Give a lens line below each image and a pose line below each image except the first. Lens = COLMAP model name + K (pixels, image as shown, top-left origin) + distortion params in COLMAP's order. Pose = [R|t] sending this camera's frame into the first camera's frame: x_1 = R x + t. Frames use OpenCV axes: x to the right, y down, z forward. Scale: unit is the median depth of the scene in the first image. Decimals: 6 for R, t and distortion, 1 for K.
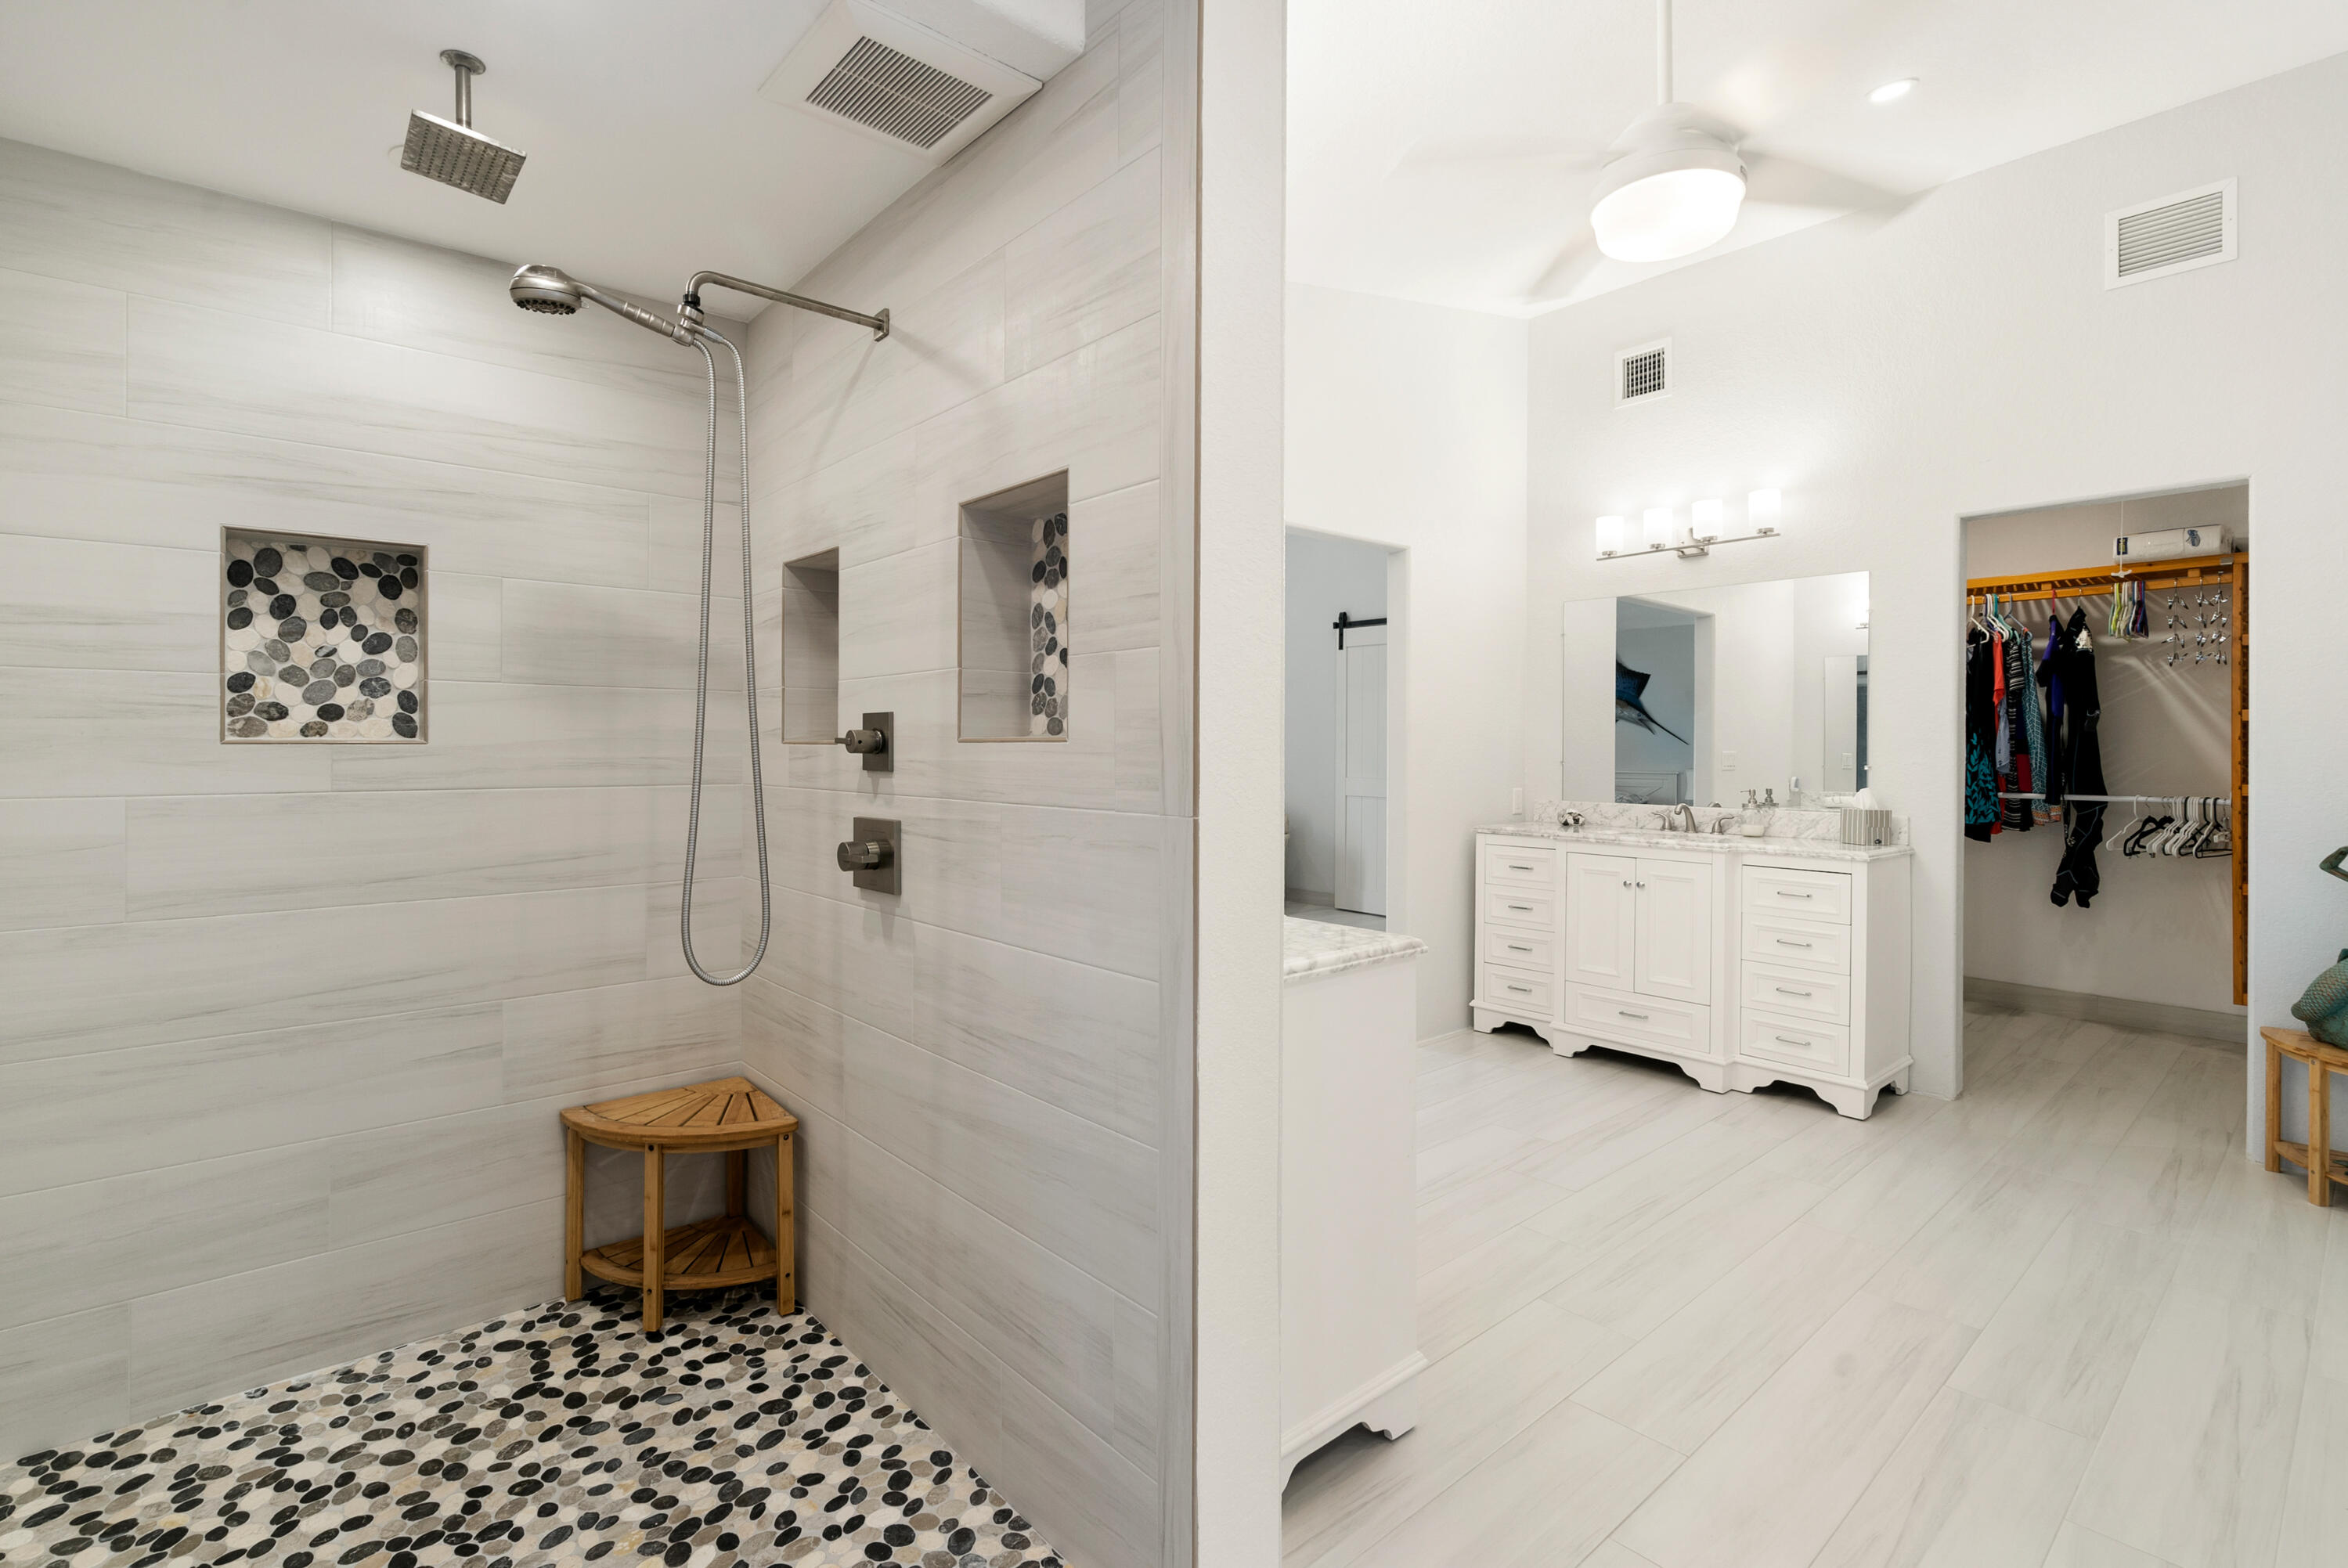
lens RADIAL K [[1099.6, 0, 1161.5], [0, 1099.6, 752.0], [0, 0, 1]] dist [-0.004710, -0.000307]
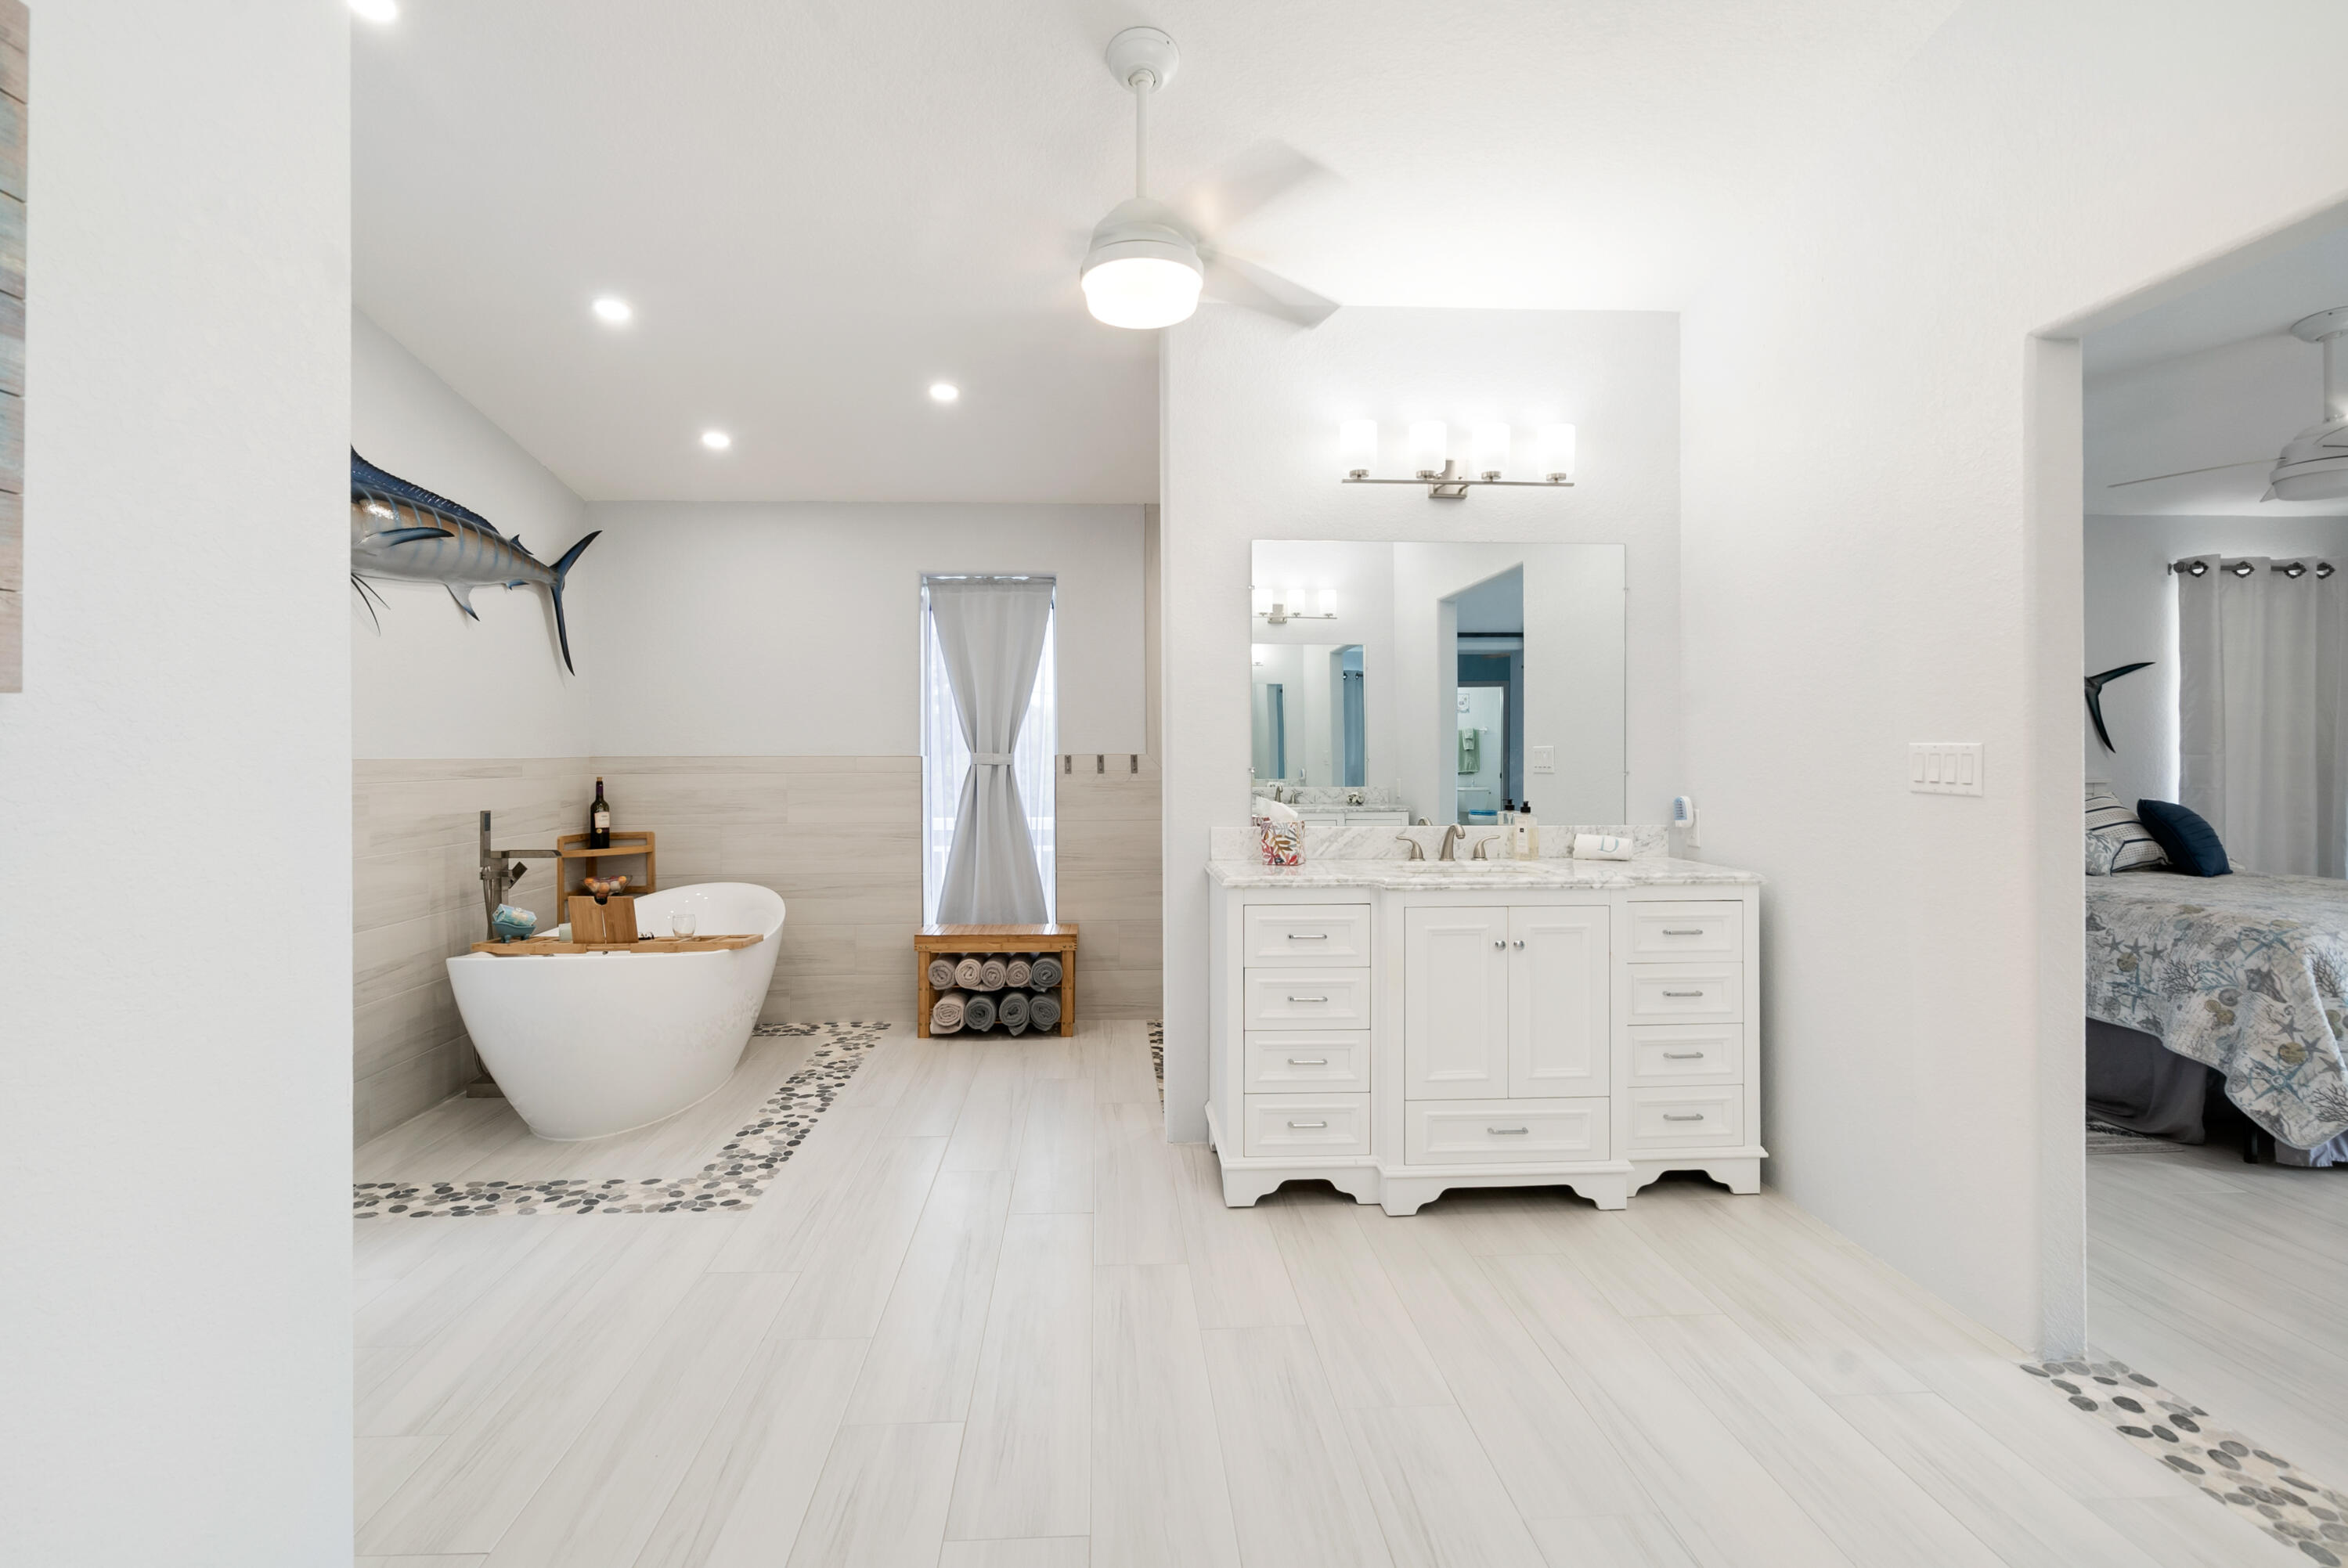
lens RADIAL K [[1099.6, 0, 1161.5], [0, 1099.6, 752.0], [0, 0, 1]] dist [-0.004710, -0.000307]
pose [[0.604261, -0.005538, 0.796767, -0.247093], [0.007164, 0.999973, 0.001517, -0.004763], [-0.796754, 0.004791, 0.604284, 0.707414]]
